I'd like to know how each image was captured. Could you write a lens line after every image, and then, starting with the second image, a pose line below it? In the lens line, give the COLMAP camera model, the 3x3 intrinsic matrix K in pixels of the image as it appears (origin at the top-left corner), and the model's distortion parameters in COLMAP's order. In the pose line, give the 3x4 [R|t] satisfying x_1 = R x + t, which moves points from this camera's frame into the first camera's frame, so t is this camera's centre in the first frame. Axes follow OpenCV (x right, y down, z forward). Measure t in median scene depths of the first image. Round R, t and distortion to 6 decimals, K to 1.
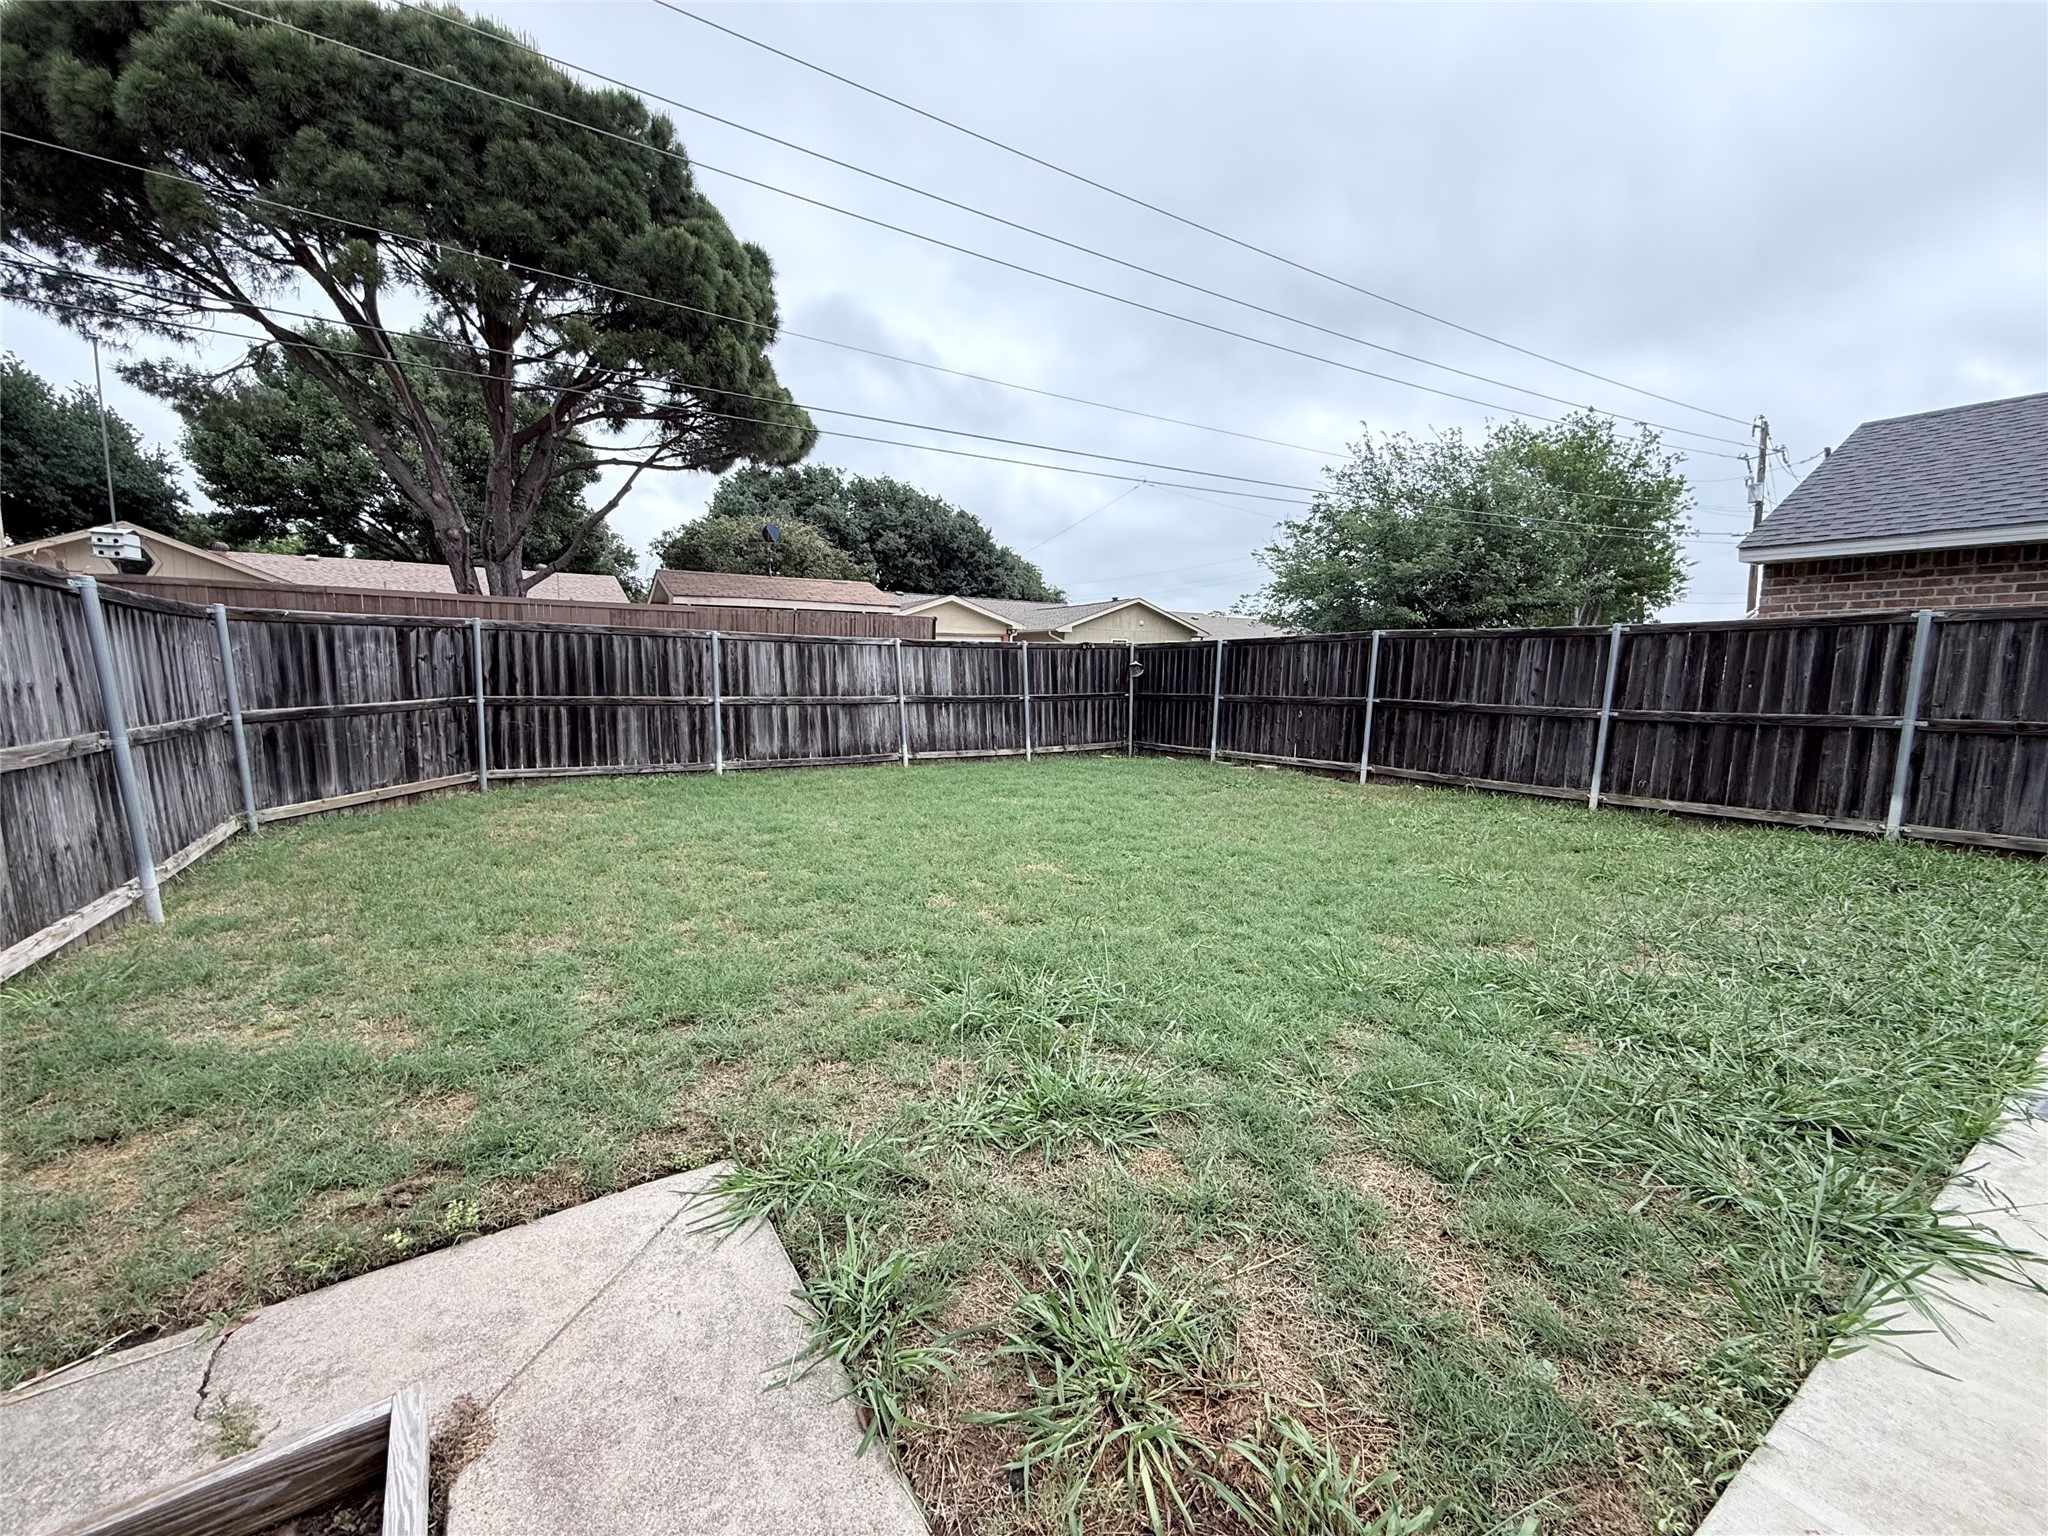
lens RADIAL K [[813.3, 0, 1022.1], [0, 813.3, 774.5], [0, 0, 1]] dist [-0.001252, 0.000342]
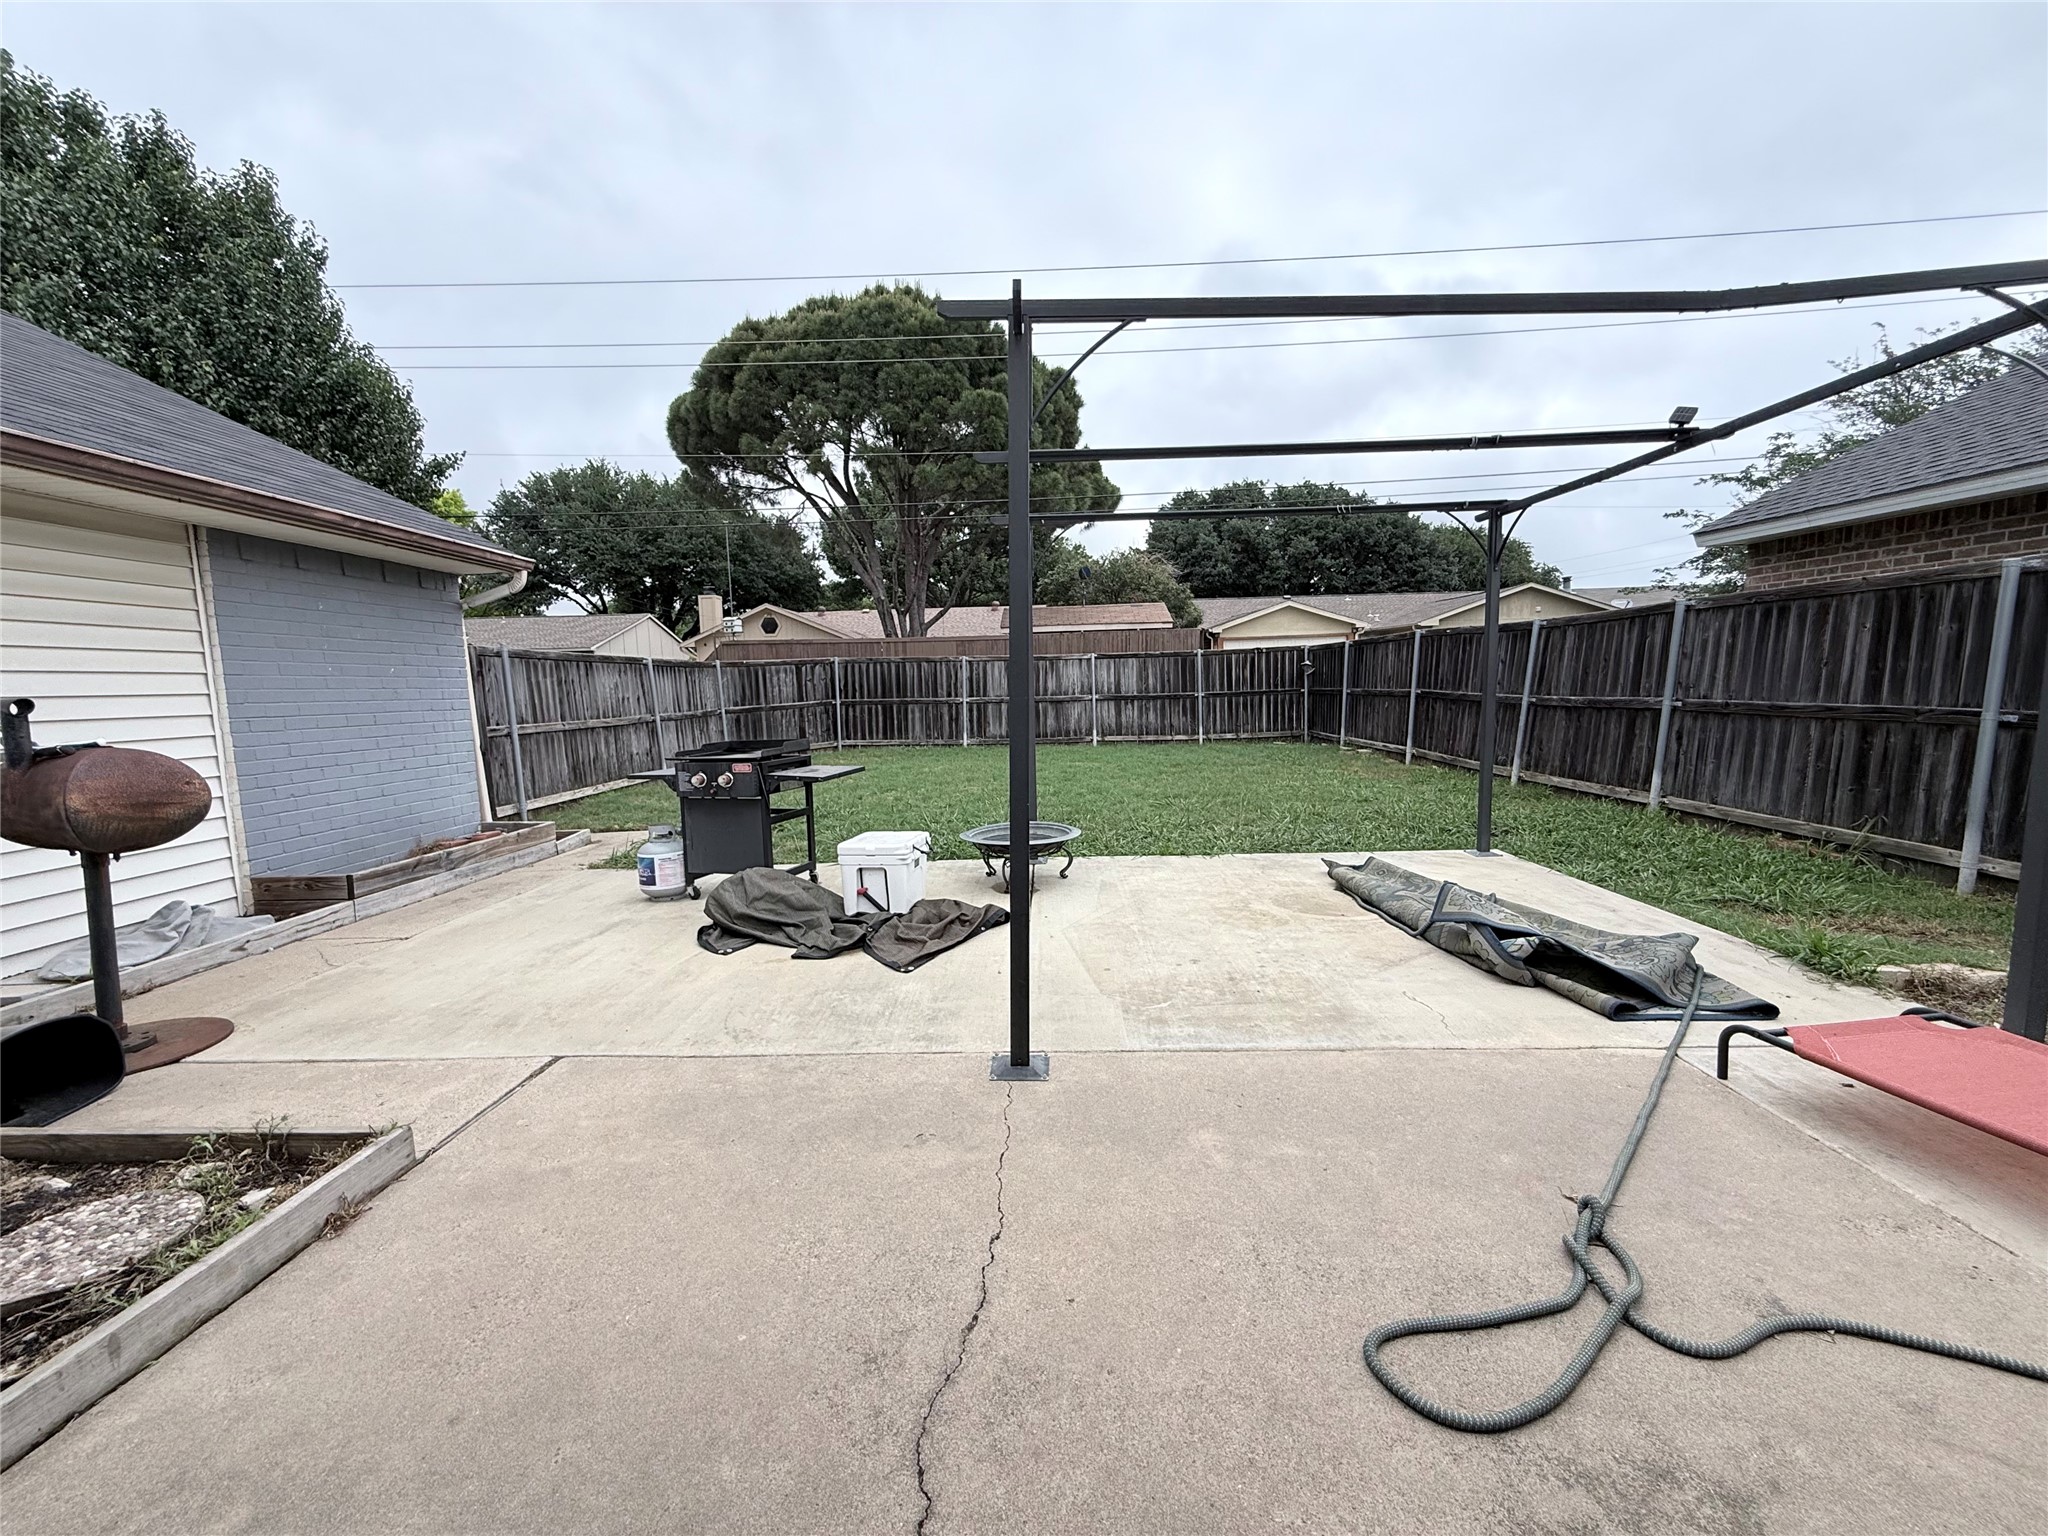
lens RADIAL K [[813.3, 0, 1024.9], [0, 813.3, 775.9], [0, 0, 1]] dist [-0.001252, 0.000342]
pose [[0.829040, 0.036729, -0.557982, 0.606776], [-0.035983, 0.999277, 0.012313, 0.032110], [0.558030, 0.009870, 0.829762, -0.240790]]
